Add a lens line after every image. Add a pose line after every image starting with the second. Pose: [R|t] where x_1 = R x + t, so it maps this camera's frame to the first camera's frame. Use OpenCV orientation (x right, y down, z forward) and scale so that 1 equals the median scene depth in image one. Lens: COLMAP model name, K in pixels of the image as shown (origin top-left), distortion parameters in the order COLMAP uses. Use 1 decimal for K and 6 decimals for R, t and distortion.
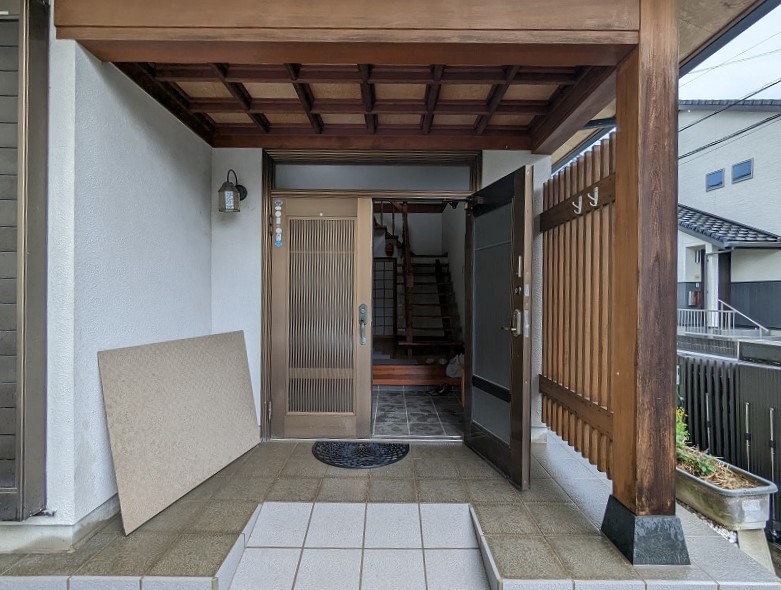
lens RADIAL K [[371.9, 0, 390.5], [0, 371.9, 295.0], [0, 0, 1]] dist [-0.010575, -0.000039]
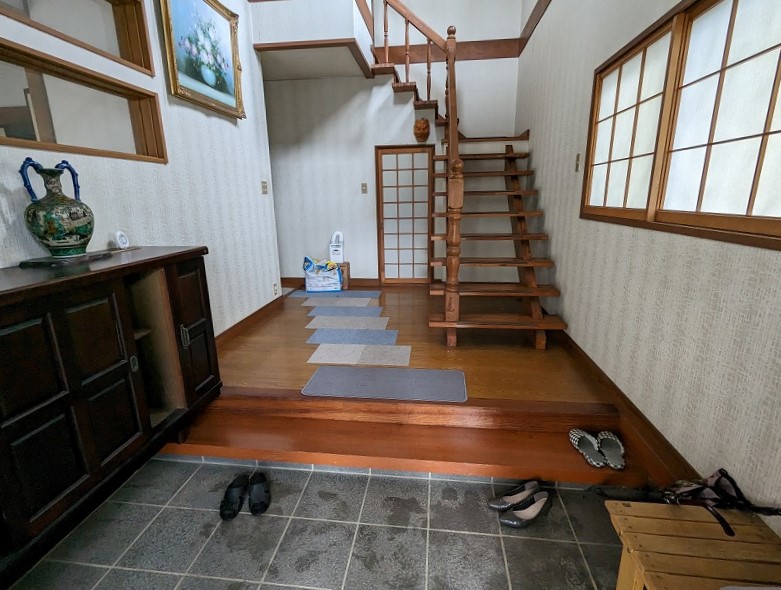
lens RADIAL K [[371.9, 0, 390.5], [0, 371.9, 295.0], [0, 0, 1]] dist [-0.010575, -0.000039]
pose [[0.992015, 0.012955, -0.125449, 0.024273], [0.020238, 0.965467, 0.259739, -0.027946], [0.124482, -0.260204, 0.957496, 0.396444]]
